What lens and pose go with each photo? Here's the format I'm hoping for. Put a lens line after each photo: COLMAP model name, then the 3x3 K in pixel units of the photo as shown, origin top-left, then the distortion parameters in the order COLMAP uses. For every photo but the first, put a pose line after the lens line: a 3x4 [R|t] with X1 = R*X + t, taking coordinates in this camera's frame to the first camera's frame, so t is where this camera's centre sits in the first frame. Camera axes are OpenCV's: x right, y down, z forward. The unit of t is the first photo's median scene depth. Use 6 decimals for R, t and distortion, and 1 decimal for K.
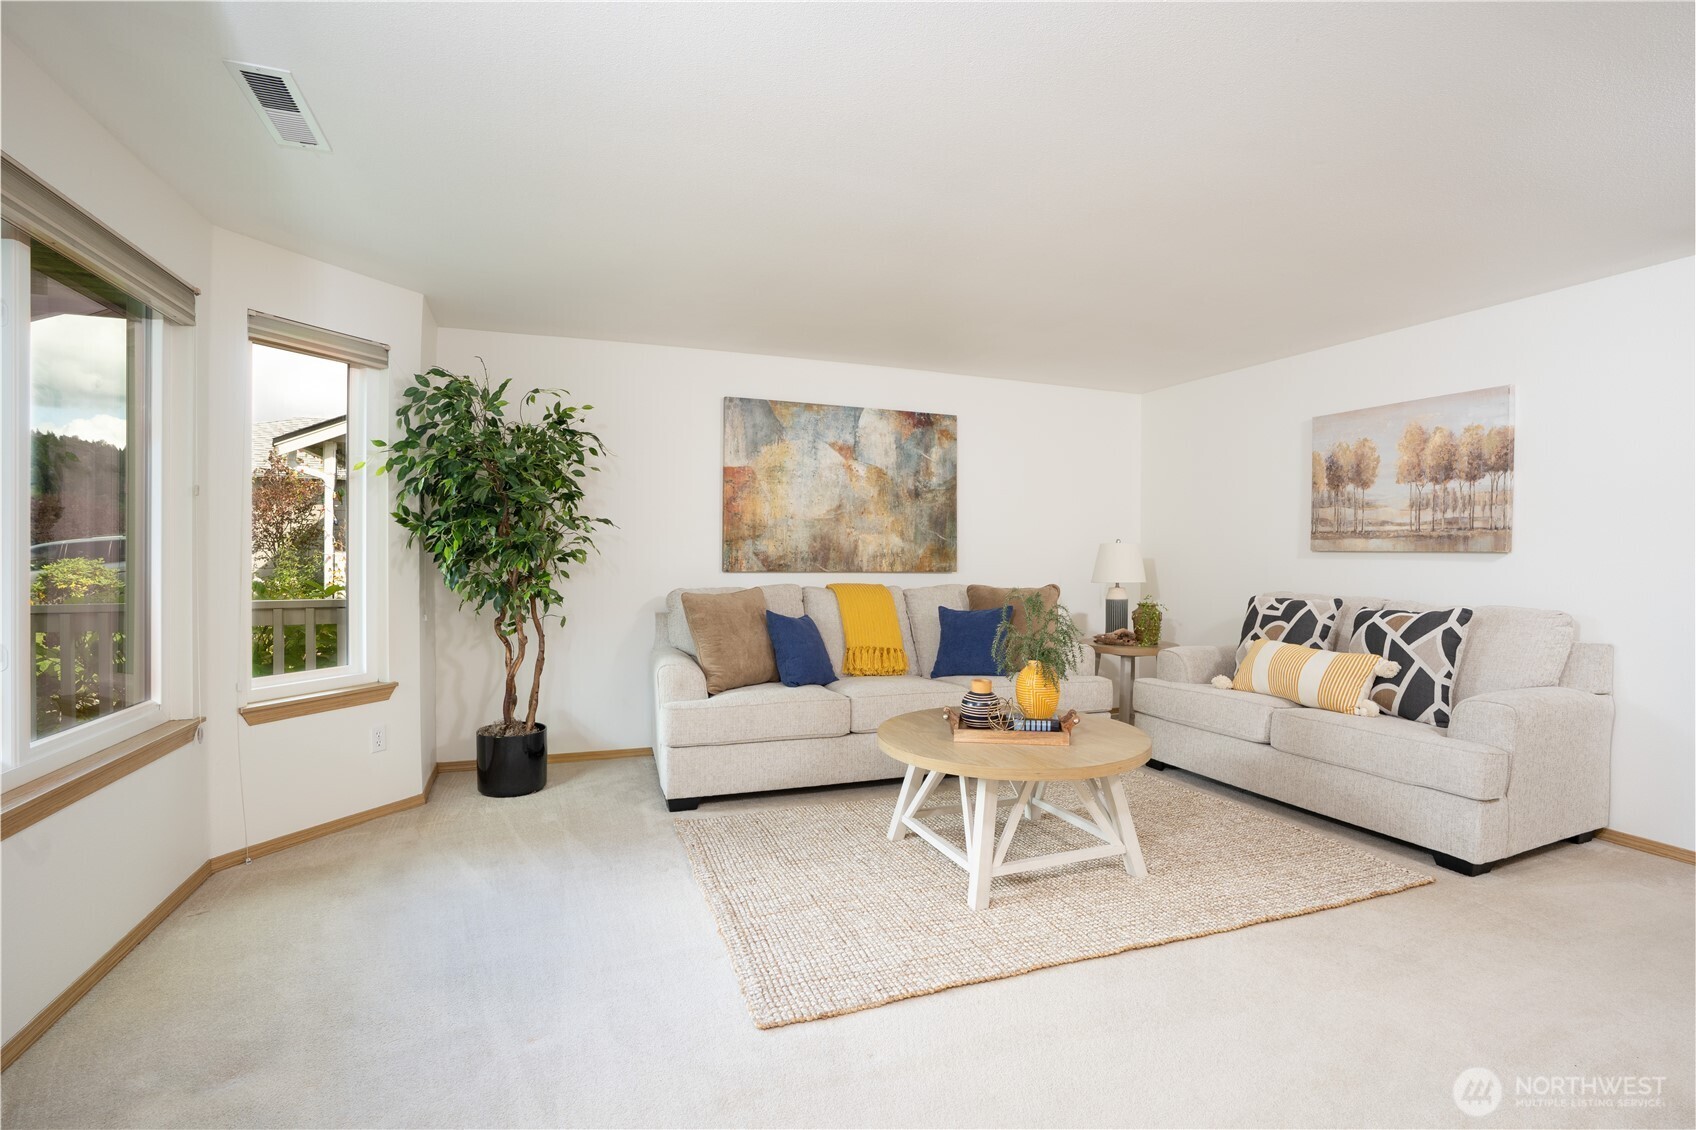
lens RADIAL K [[782.8, 0, 851.9], [0, 782.8, 553.8], [0, 0, 1]] dist [-0.072928, 0.029210]
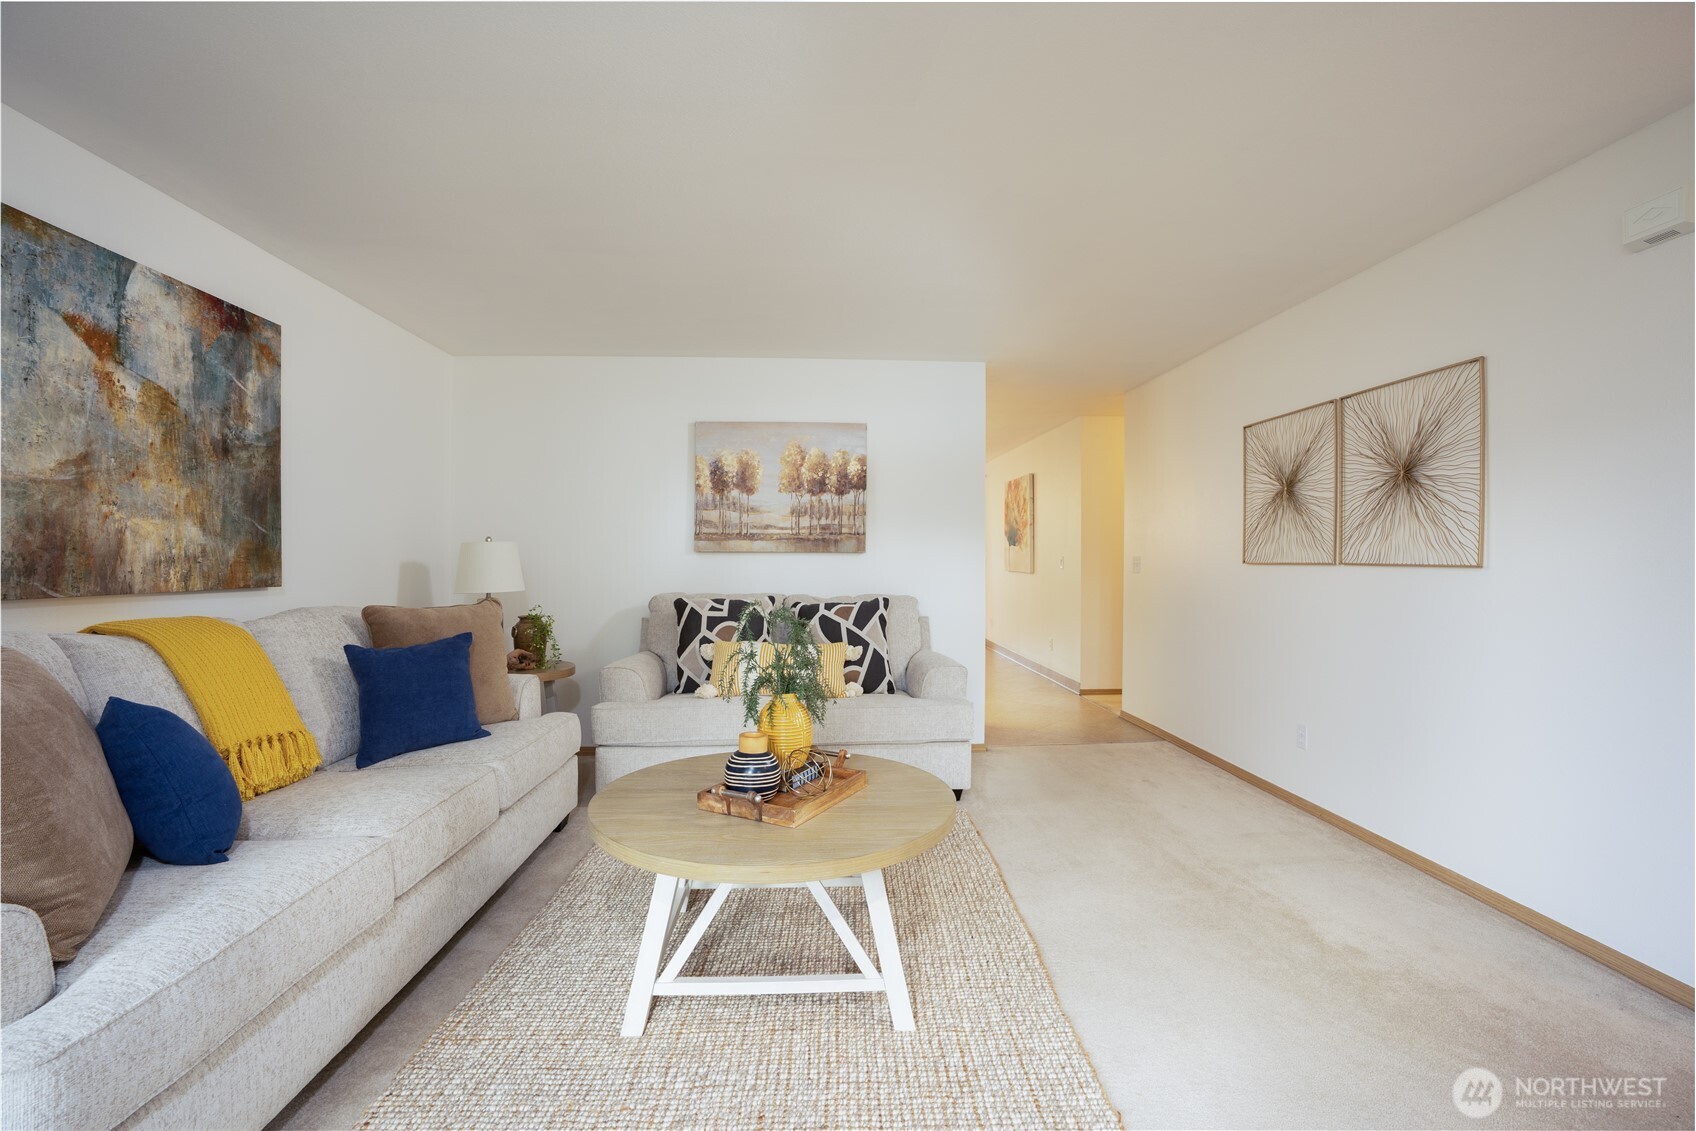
lens RADIAL K [[782.8, 0, 851.9], [0, 782.8, 554.3], [0, 0, 1]] dist [-0.072928, 0.029210]
pose [[0.317940, -0.002998, 0.948106, -0.296427], [0.004176, 0.999990, 0.001761, -0.001097], [-0.948102, 0.003399, 0.317949, 0.430158]]
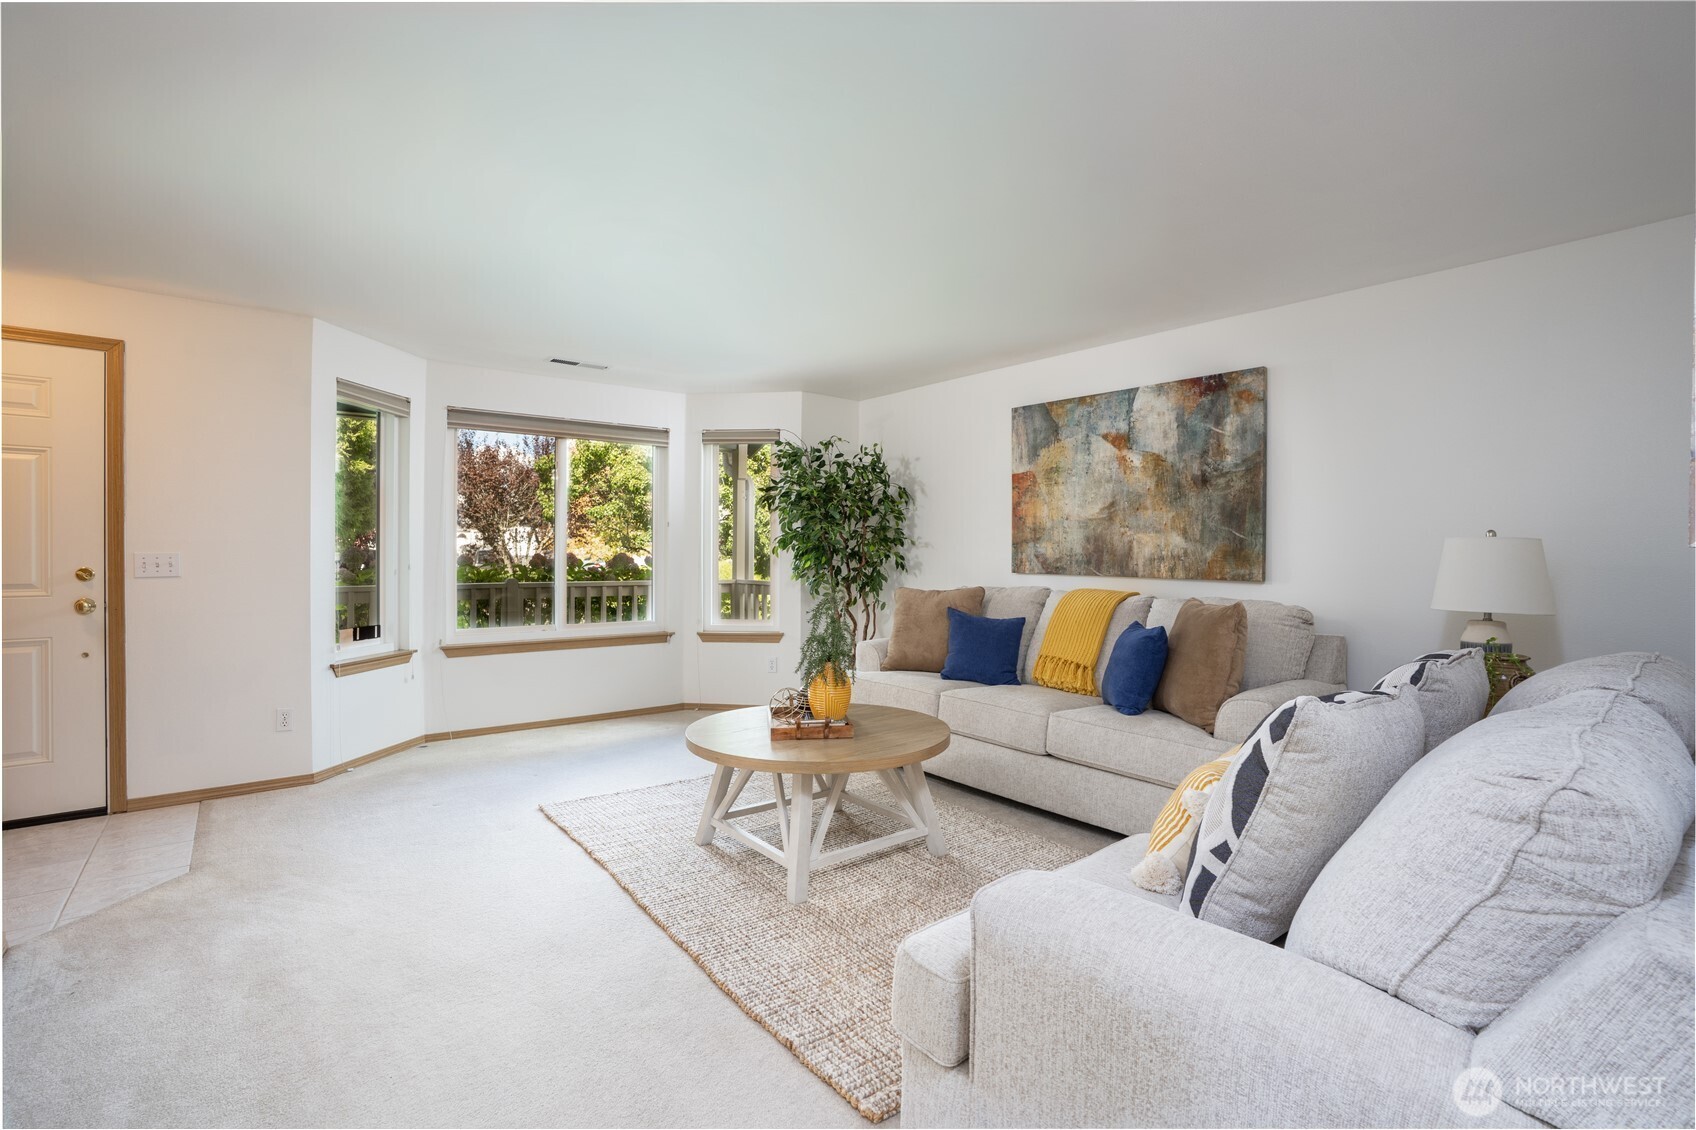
lens RADIAL K [[782.8, 0, 851.9], [0, 782.8, 553.8], [0, 0, 1]] dist [-0.072928, 0.029210]
pose [[0.298795, -0.000193, -0.954317, 0.751919], [-0.002755, 0.999996, -0.001065, -0.001148], [0.954313, 0.002947, 0.298793, 0.452918]]
